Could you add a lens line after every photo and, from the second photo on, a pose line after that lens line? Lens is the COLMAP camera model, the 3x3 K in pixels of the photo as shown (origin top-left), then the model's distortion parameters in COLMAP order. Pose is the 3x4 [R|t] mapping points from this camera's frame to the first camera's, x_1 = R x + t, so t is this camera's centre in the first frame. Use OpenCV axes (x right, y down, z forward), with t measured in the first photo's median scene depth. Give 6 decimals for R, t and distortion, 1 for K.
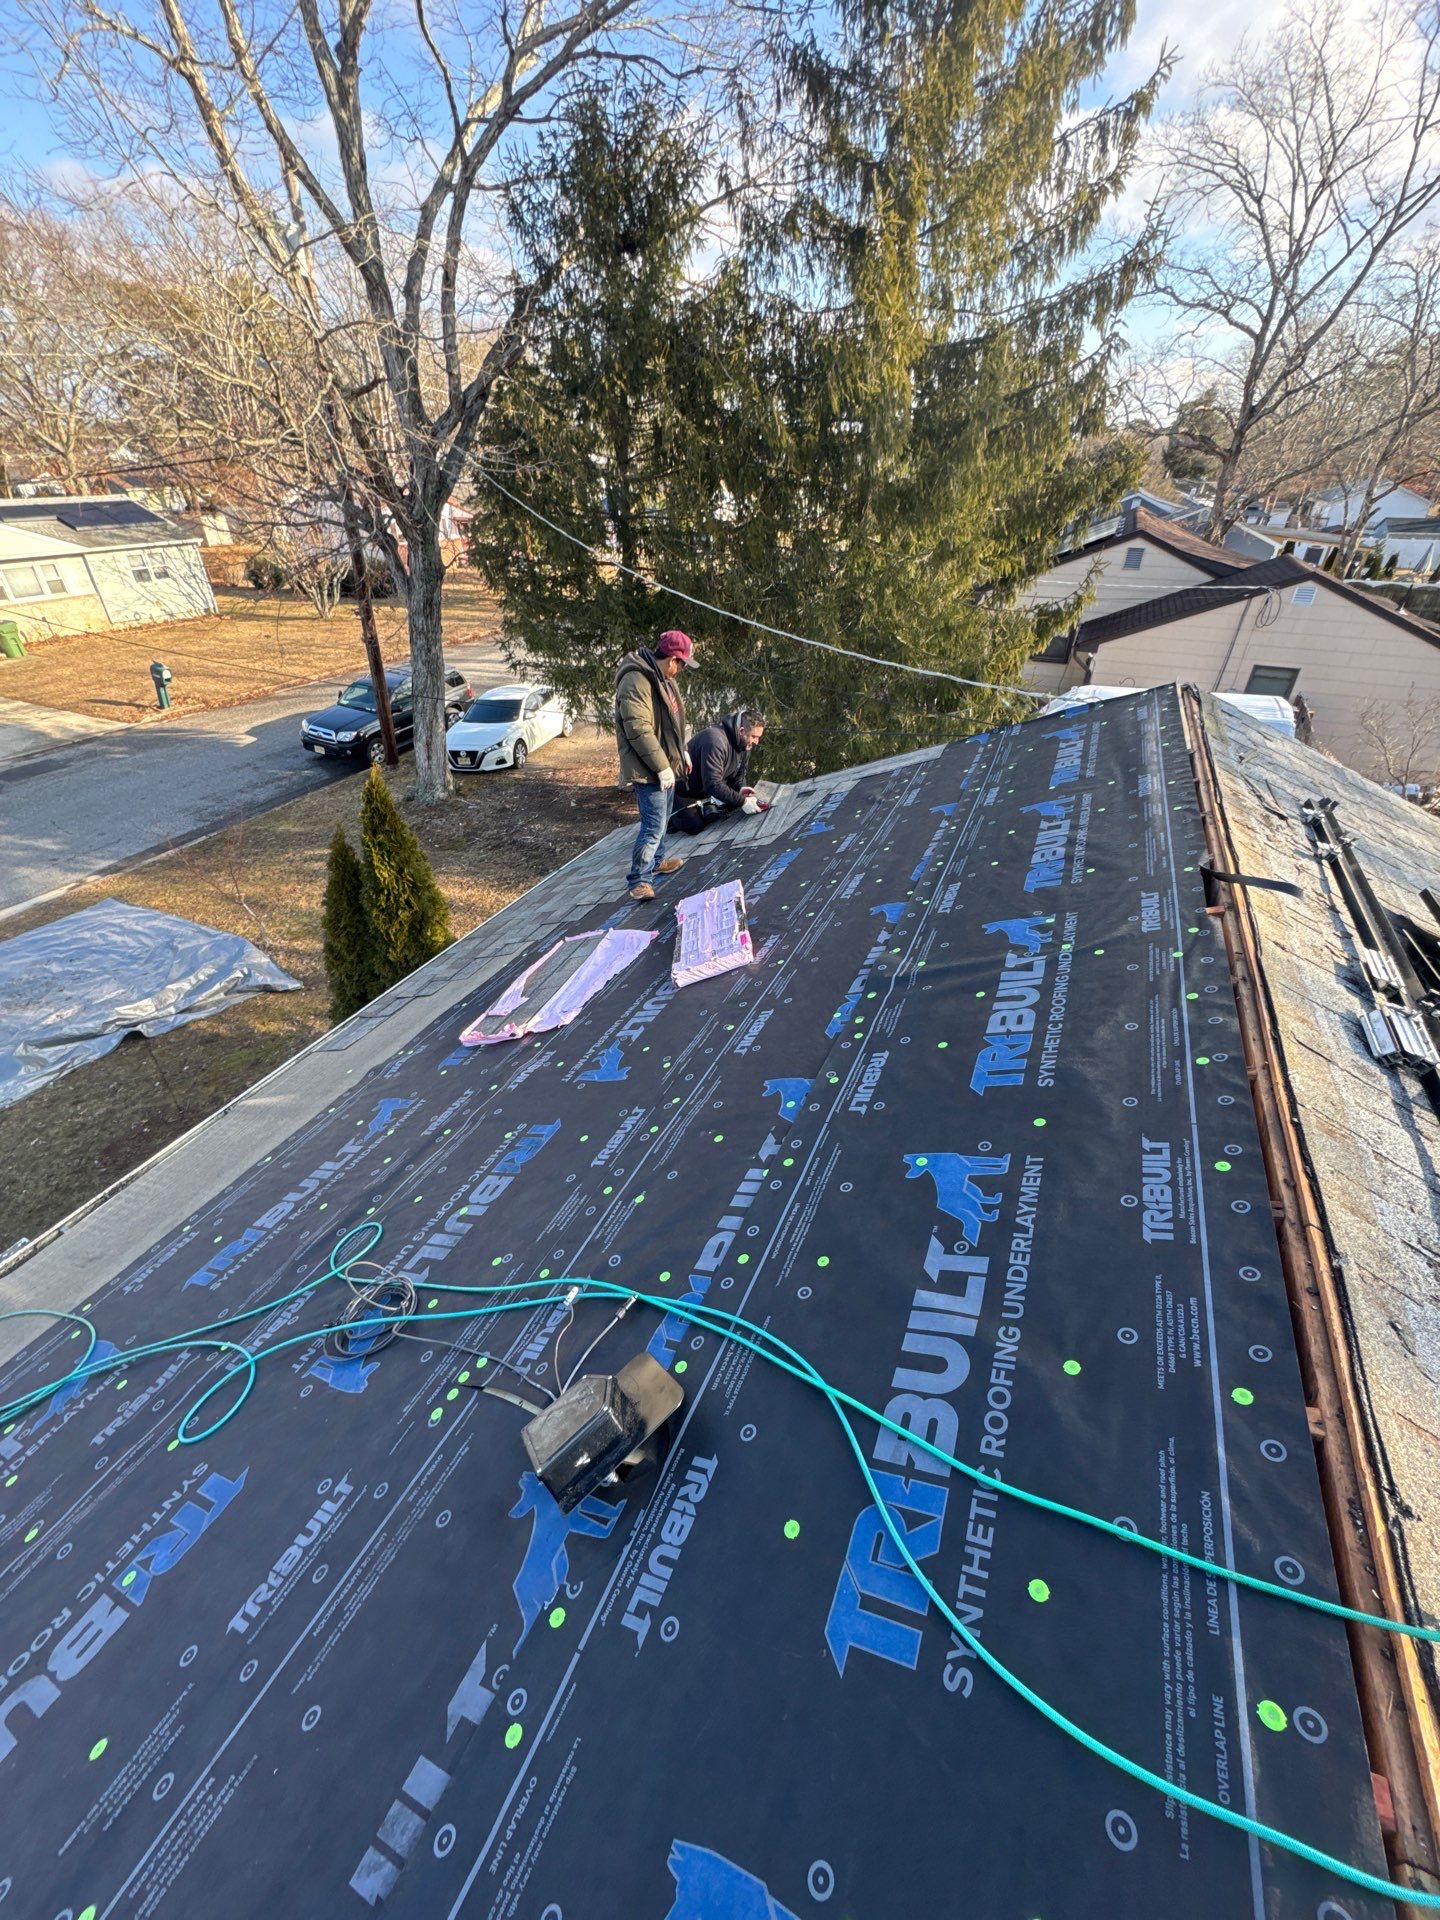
lens RADIAL K [[753.6, 0, 720.0], [0, 753.6, 960.0], [0, 0, 1]] dist [0.000499, -0.000087]
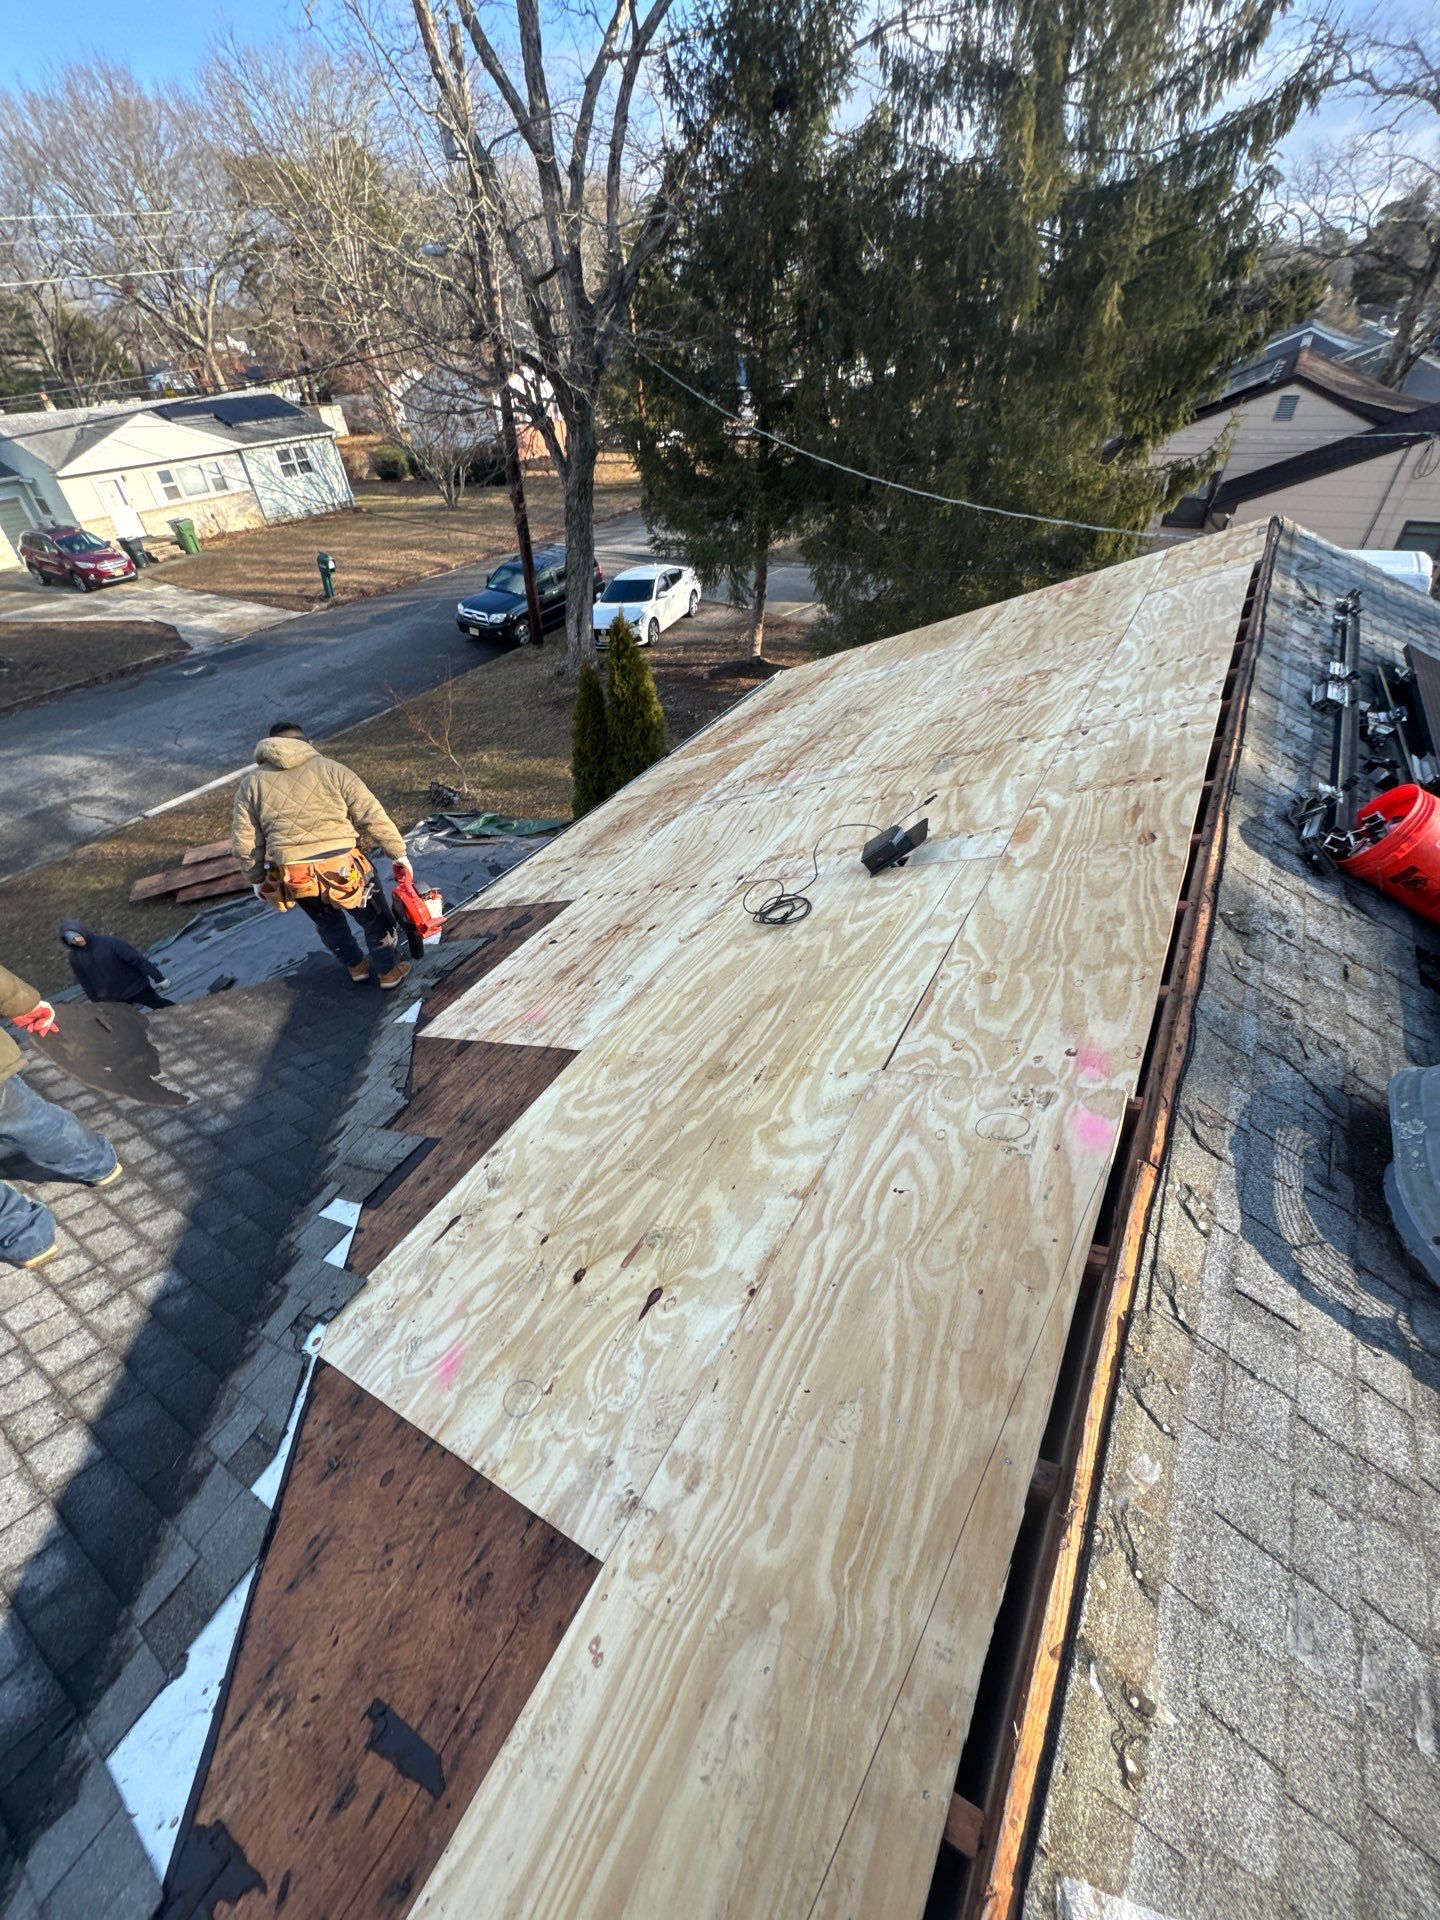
lens RADIAL K [[770.1, 0, 723.9], [0, 770.1, 965.4], [0, 0, 1]] dist [0.002169, 0.000106]
pose [[0.993994, 0.028169, -0.105744, -0.046327], [-0.015652, 0.992963, 0.117386, 0.087563], [0.108306, -0.115026, 0.987441, -0.166454]]
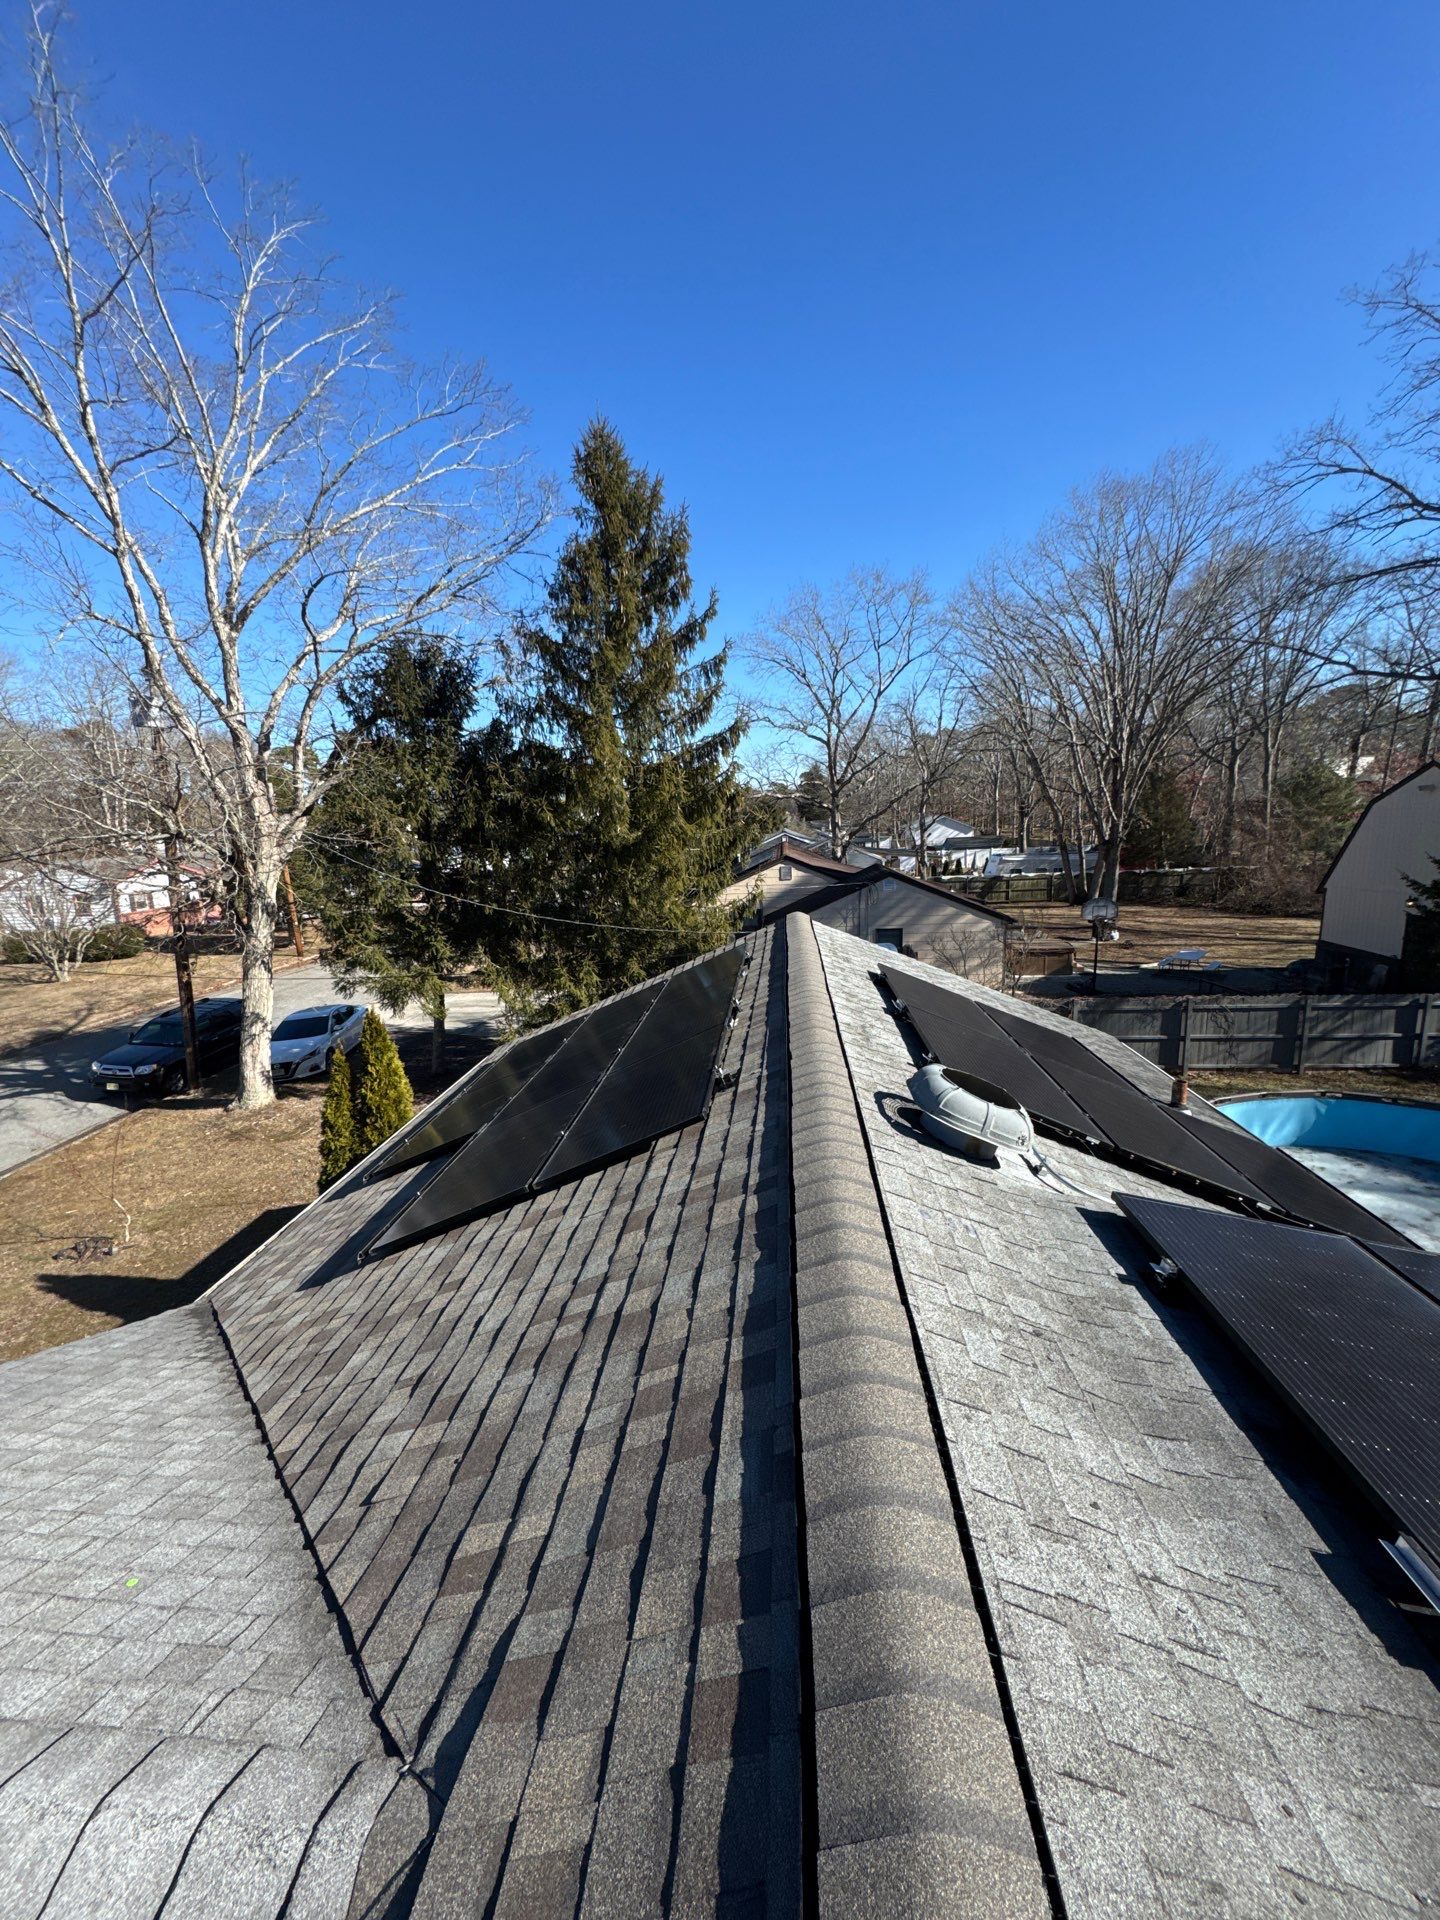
lens RADIAL K [[770.1, 0, 723.9], [0, 770.1, 965.4], [0, 0, 1]] dist [0.002169, 0.000106]
pose [[0.937925, -0.101918, 0.331526, -0.111757], [0.219959, 0.913834, -0.341358, 0.165137], [-0.268169, 0.393090, 0.879526, -0.298573]]
